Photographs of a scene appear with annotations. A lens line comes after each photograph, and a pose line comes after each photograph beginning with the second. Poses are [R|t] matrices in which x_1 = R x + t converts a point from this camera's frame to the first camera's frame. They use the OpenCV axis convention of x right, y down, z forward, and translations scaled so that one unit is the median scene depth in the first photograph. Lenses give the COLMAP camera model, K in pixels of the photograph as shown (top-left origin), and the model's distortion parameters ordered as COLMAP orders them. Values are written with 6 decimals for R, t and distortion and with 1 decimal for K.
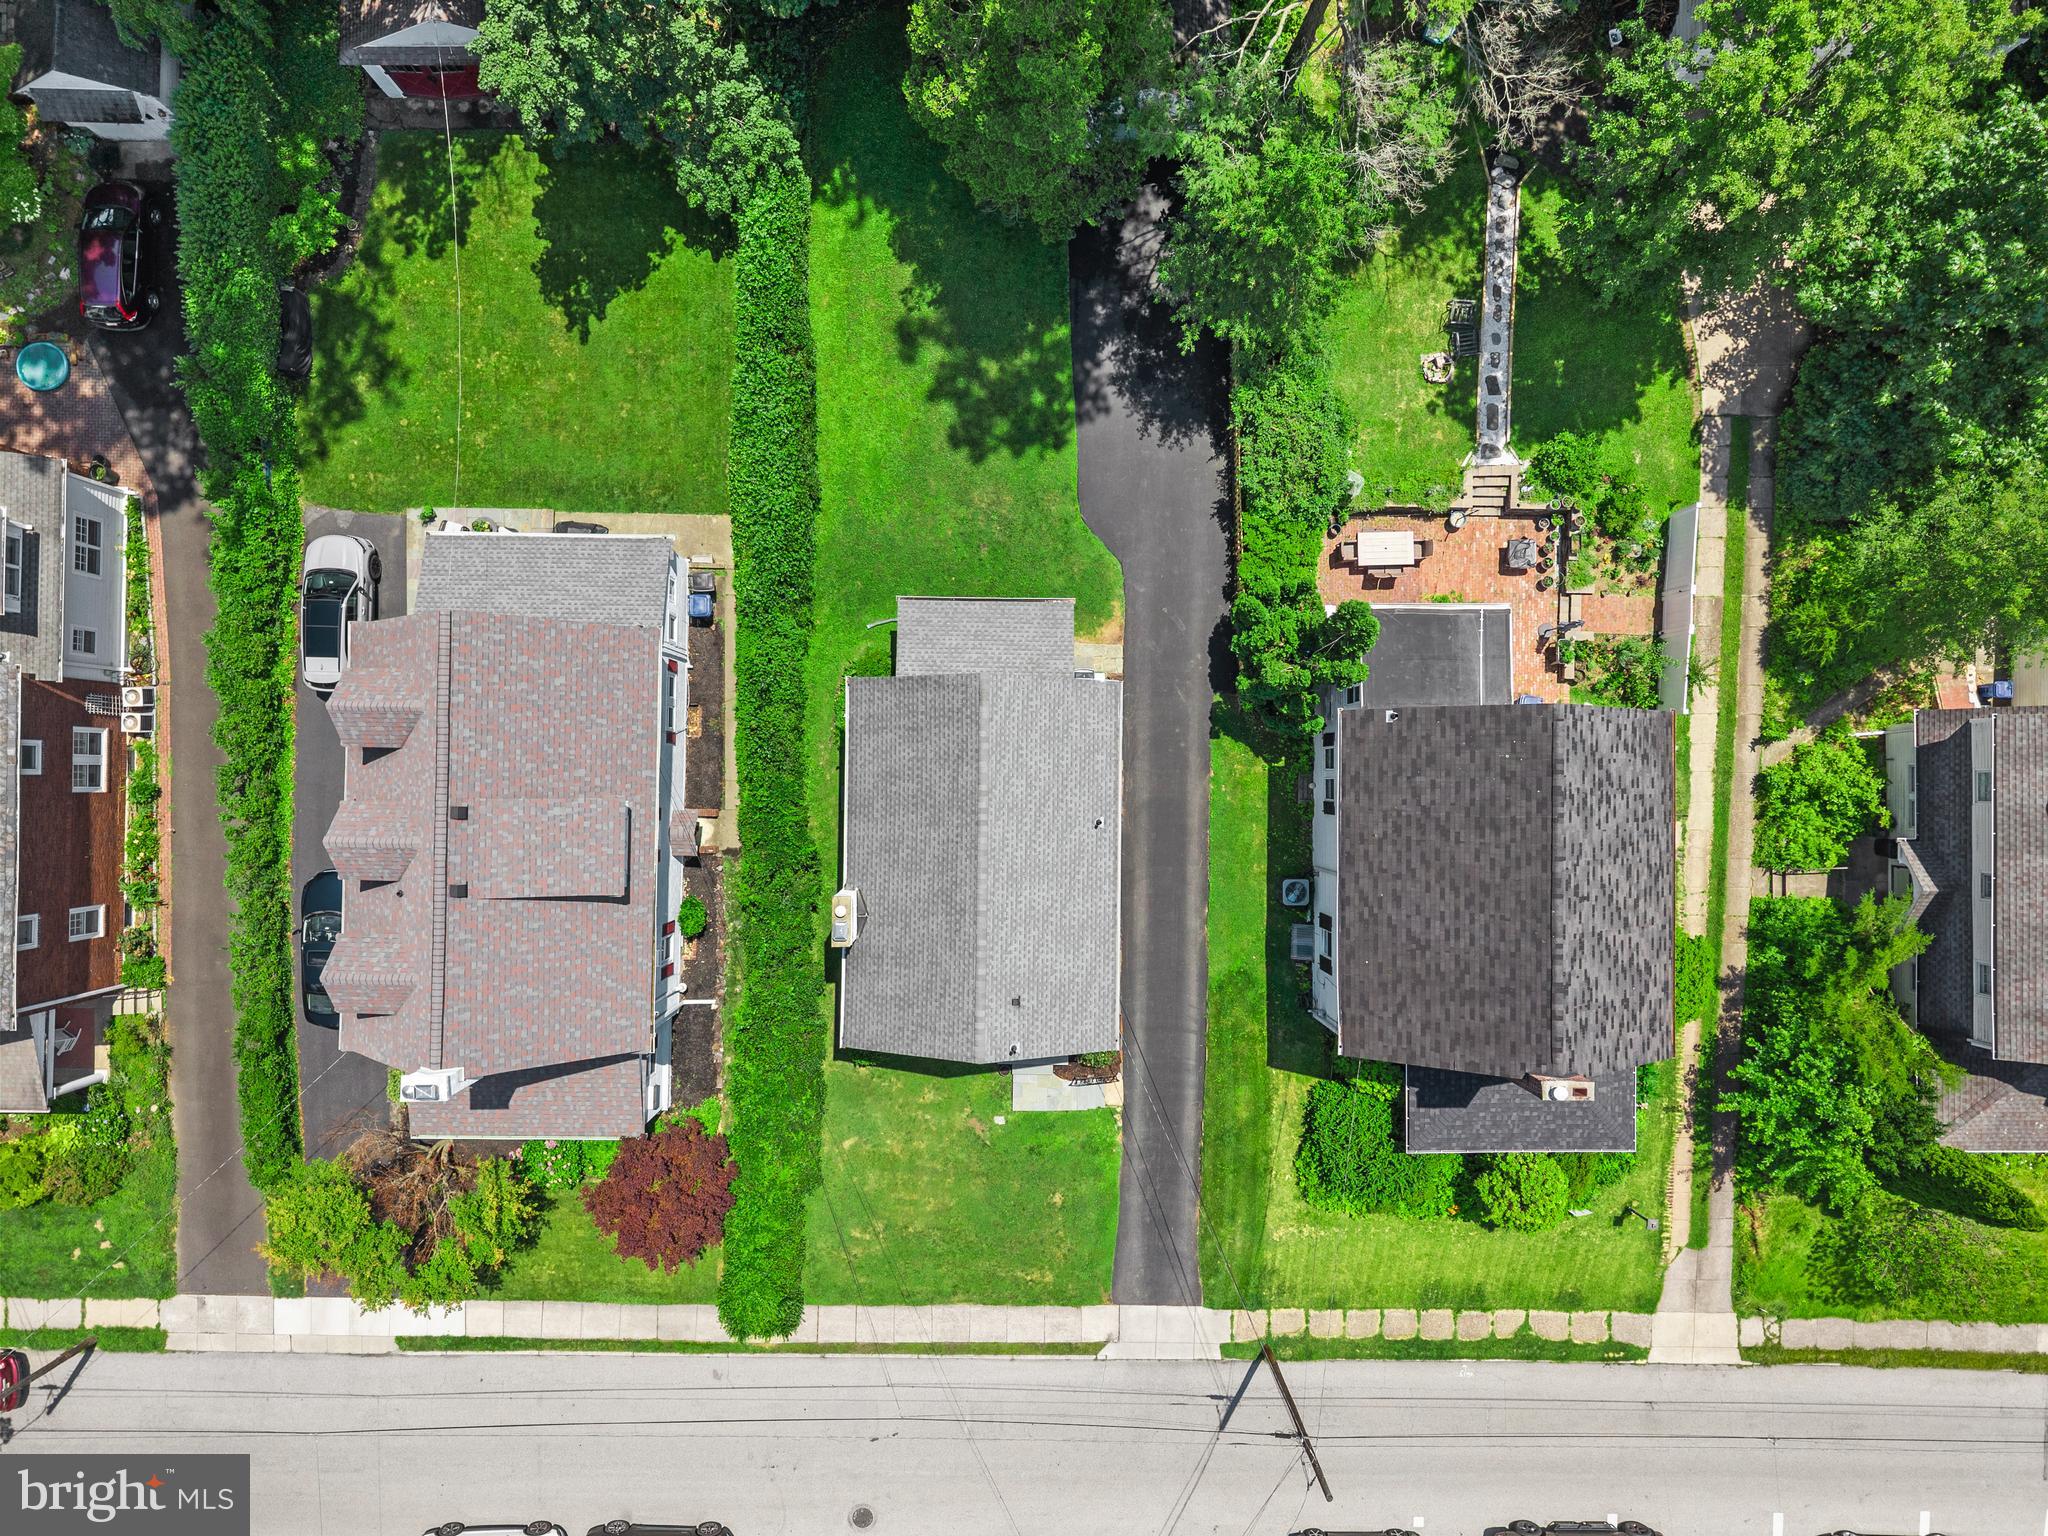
lens RADIAL K [[1366.0, 0, 1015.2], [0, 1366.0, 770.5], [0, 0, 1]] dist [0.016454, -0.011956]
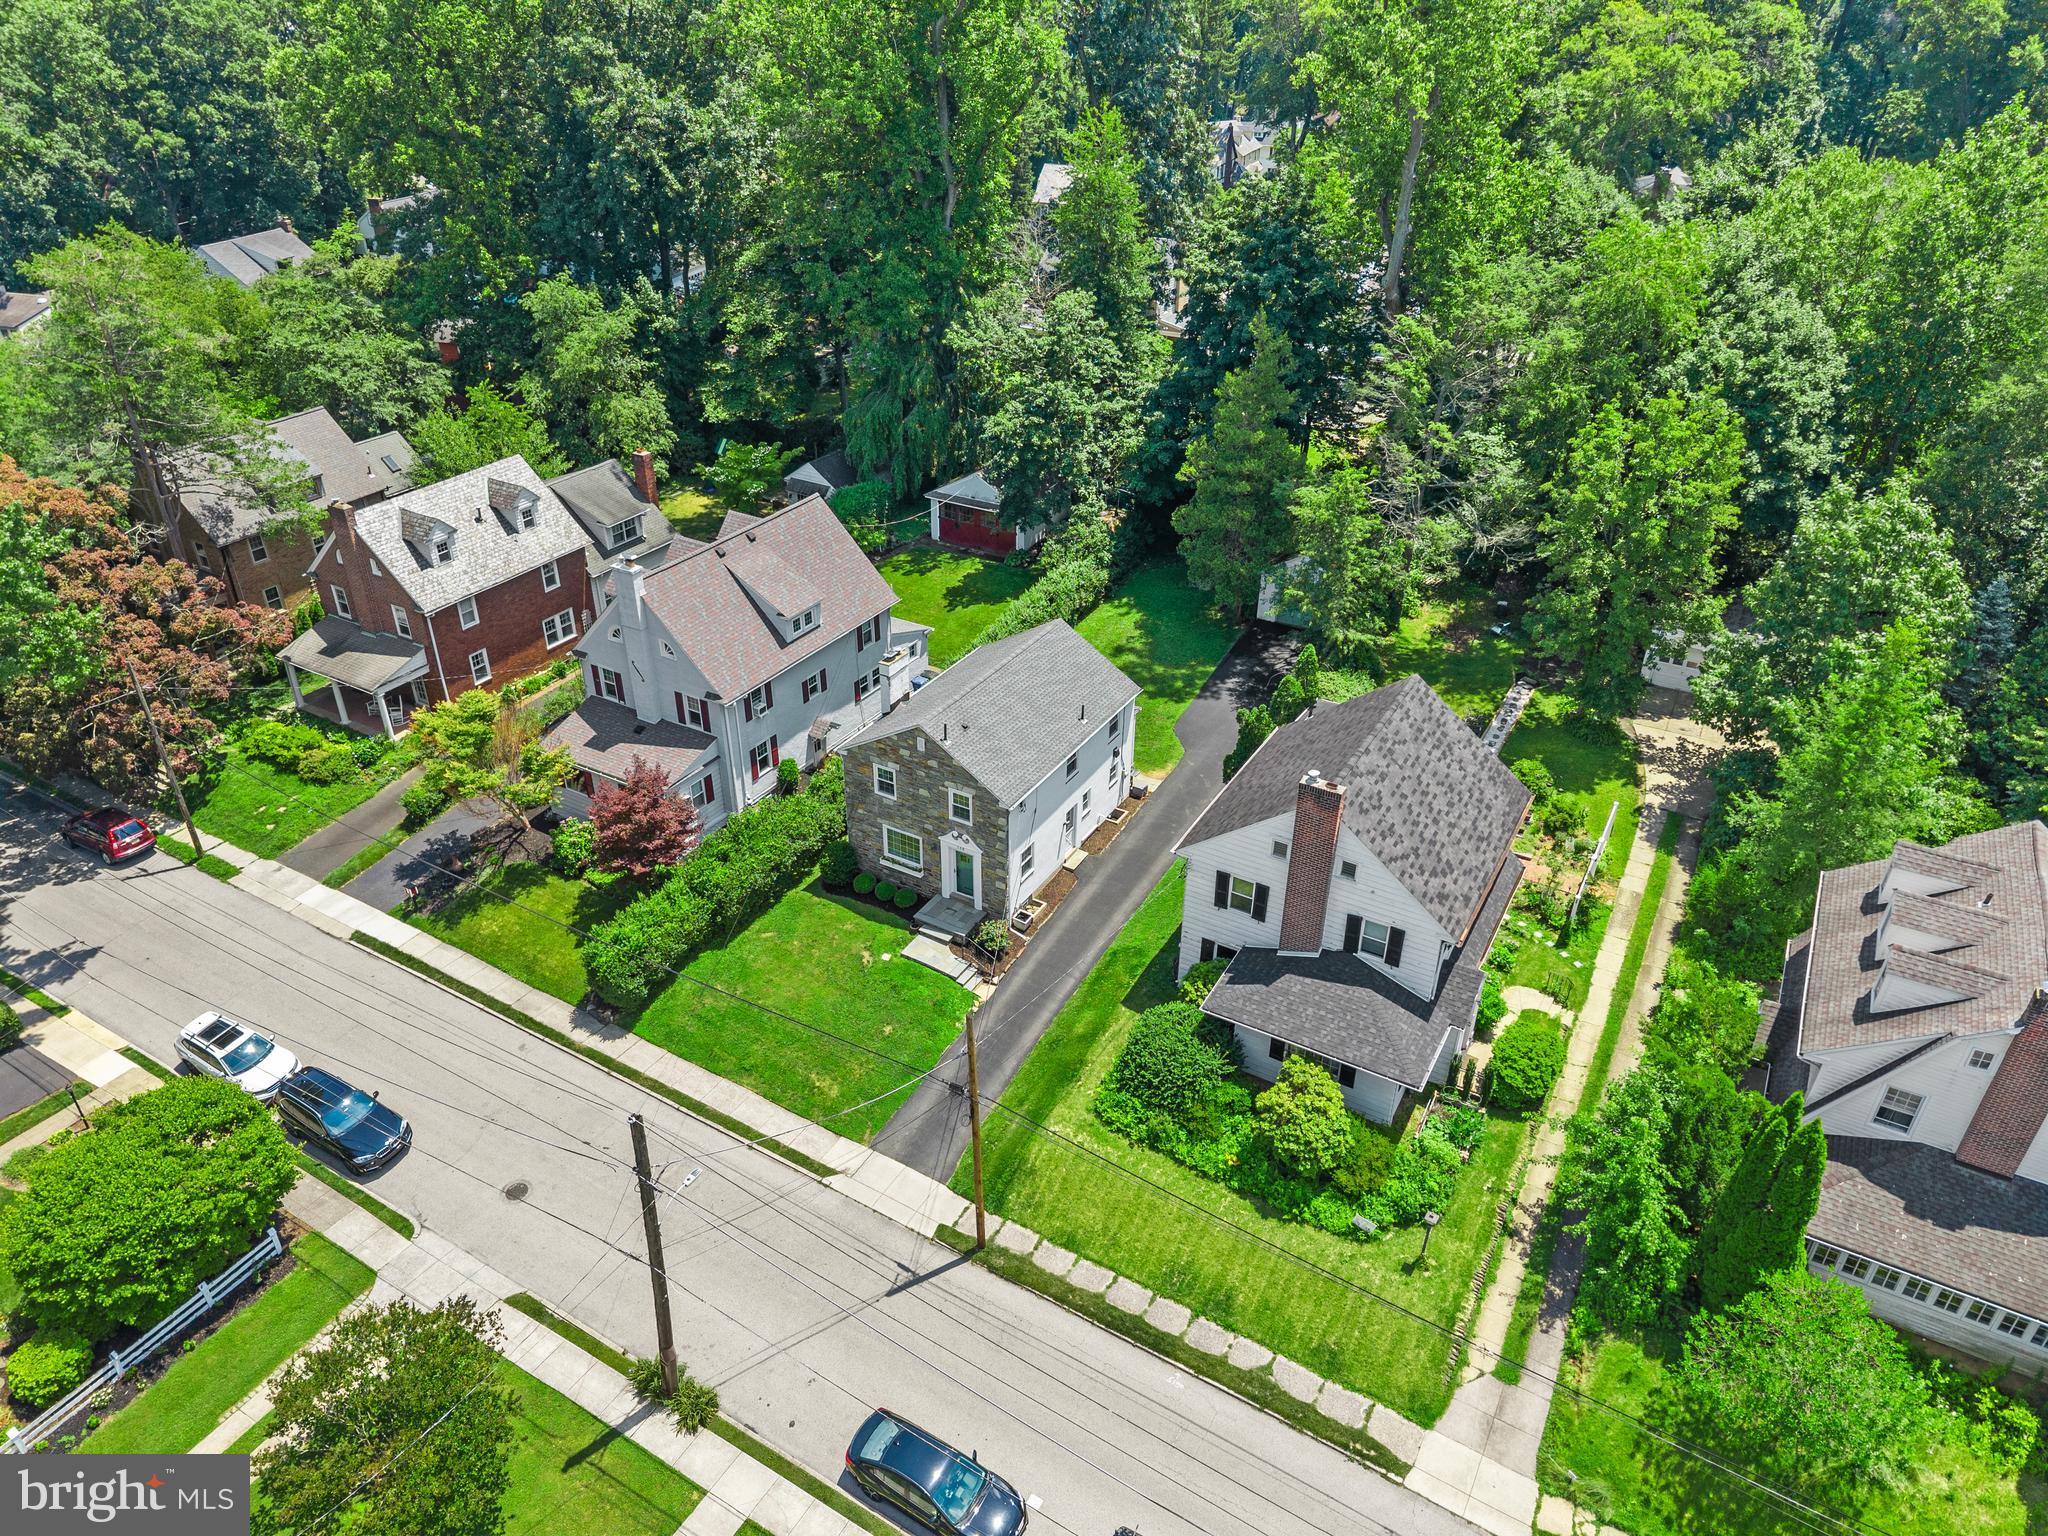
lens RADIAL K [[1366.0, 0, 1015.2], [0, 1366.0, 770.5], [0, 0, 1]] dist [0.016454, -0.011956]
pose [[0.864916, 0.249473, -0.435527, 0.517905], [-0.501687, 0.455980, -0.735114, 0.932776], [0.015201, 0.854310, 0.519542, 0.277520]]
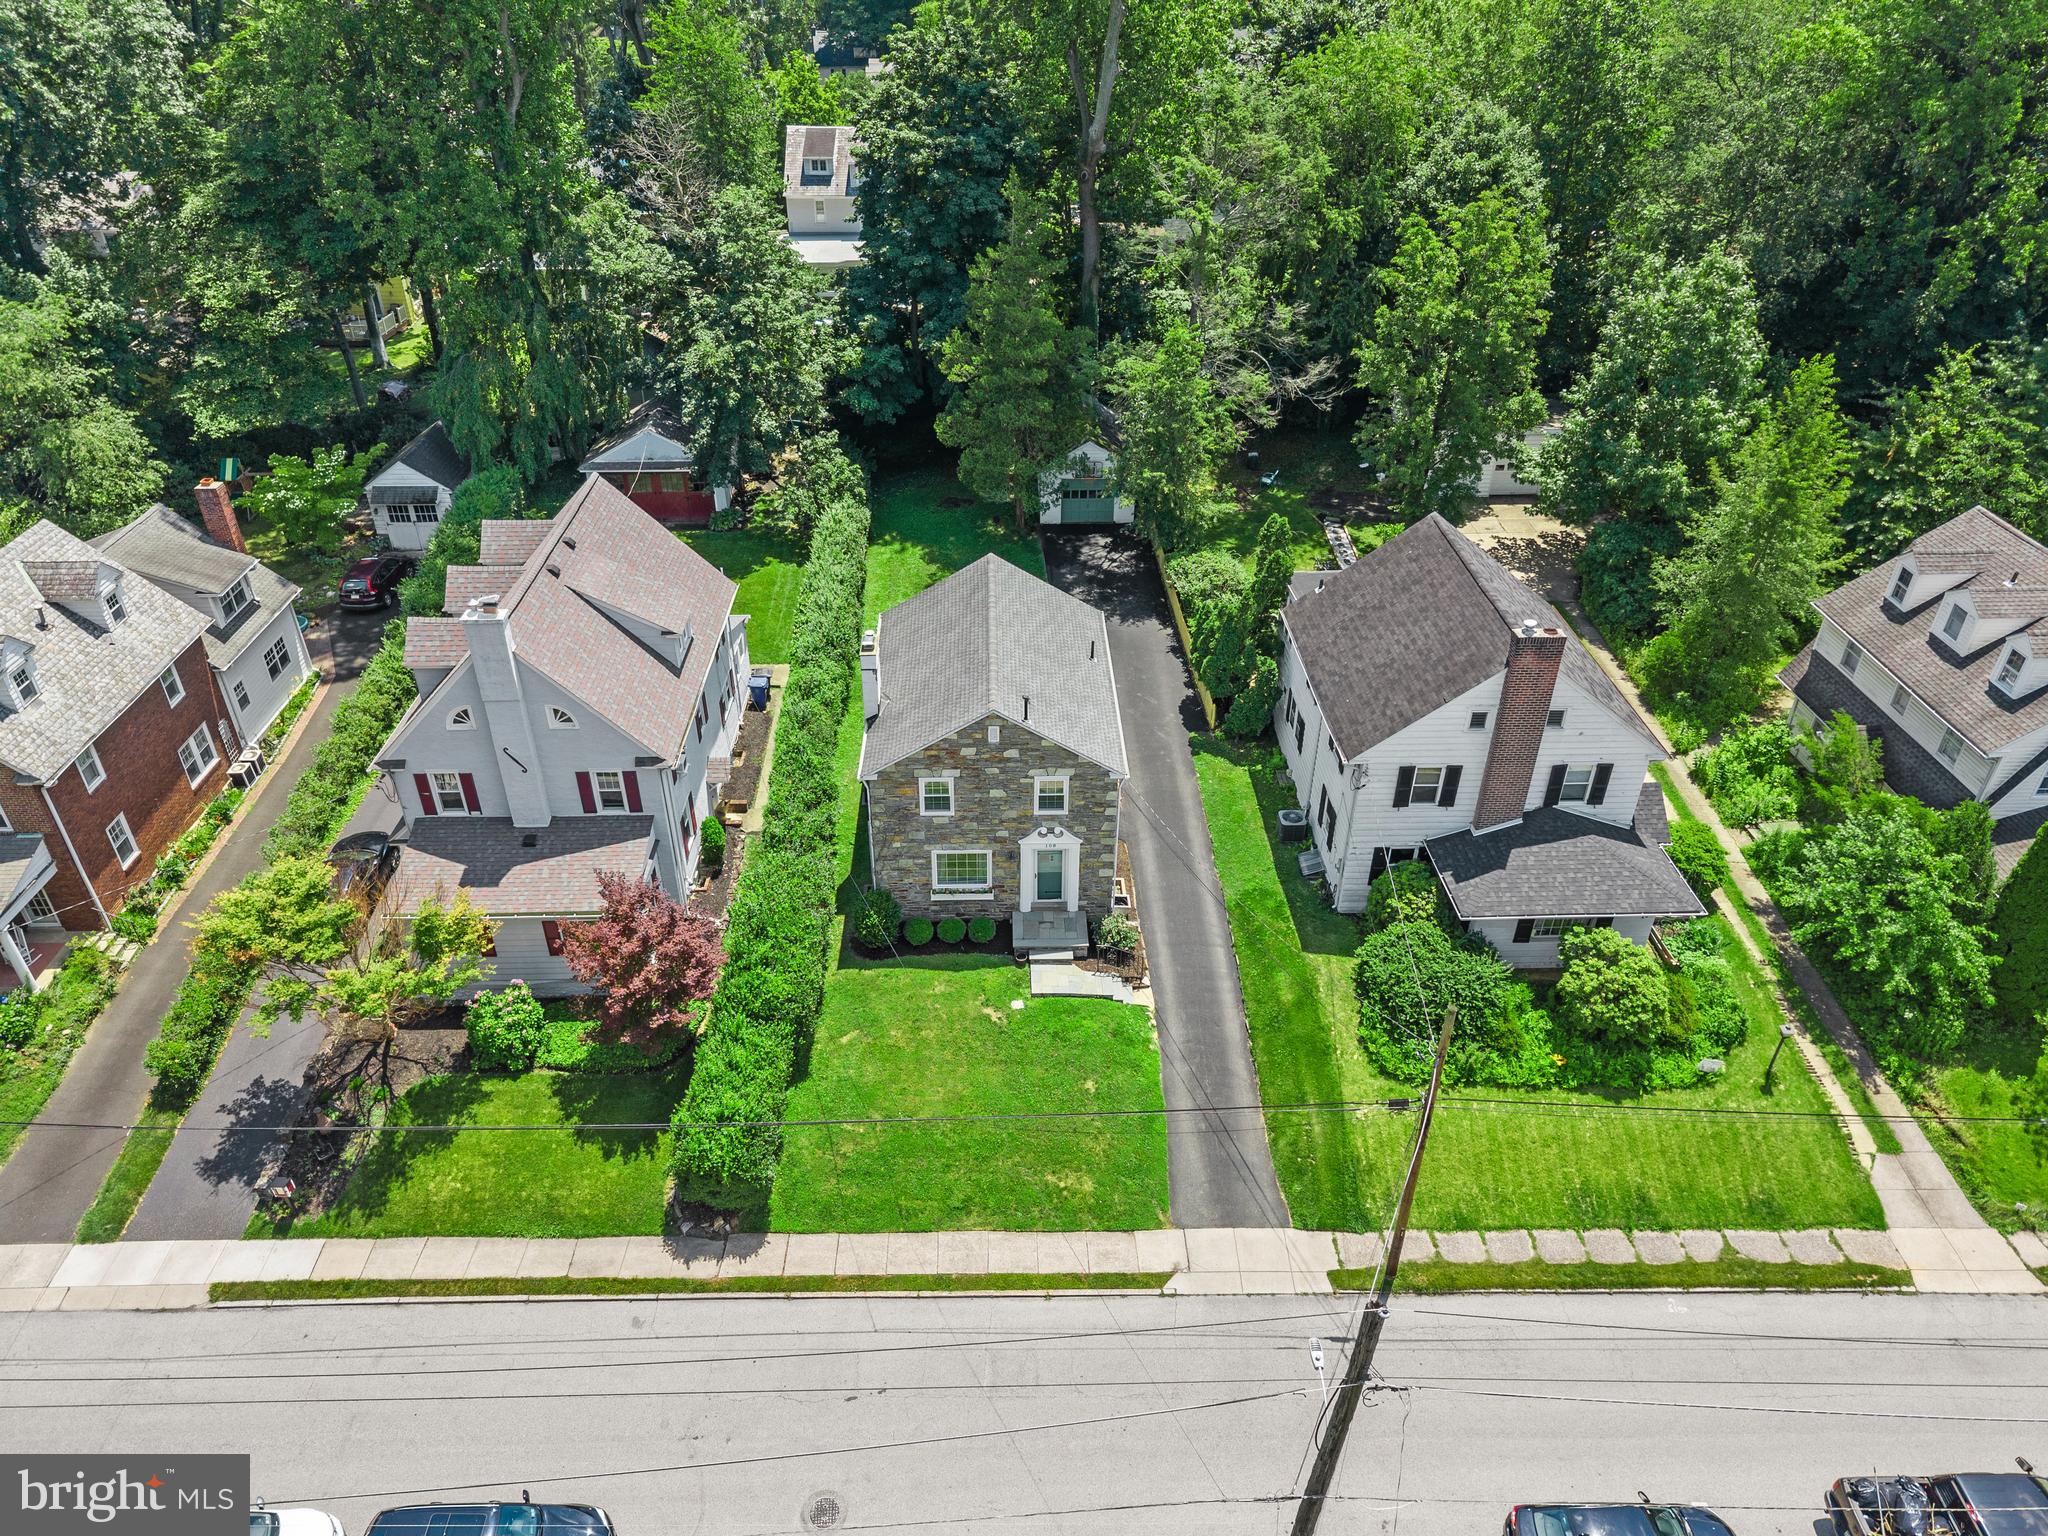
lens RADIAL K [[1366.0, 0, 1015.2], [0, 1366.0, 770.5], [0, 0, 1]] dist [0.016454, -0.011956]
pose [[0.999345, -0.031097, 0.018505, -0.024114], [0.032718, 0.558014, -0.829186, 0.885590], [0.015459, 0.829249, 0.558666, 0.363295]]
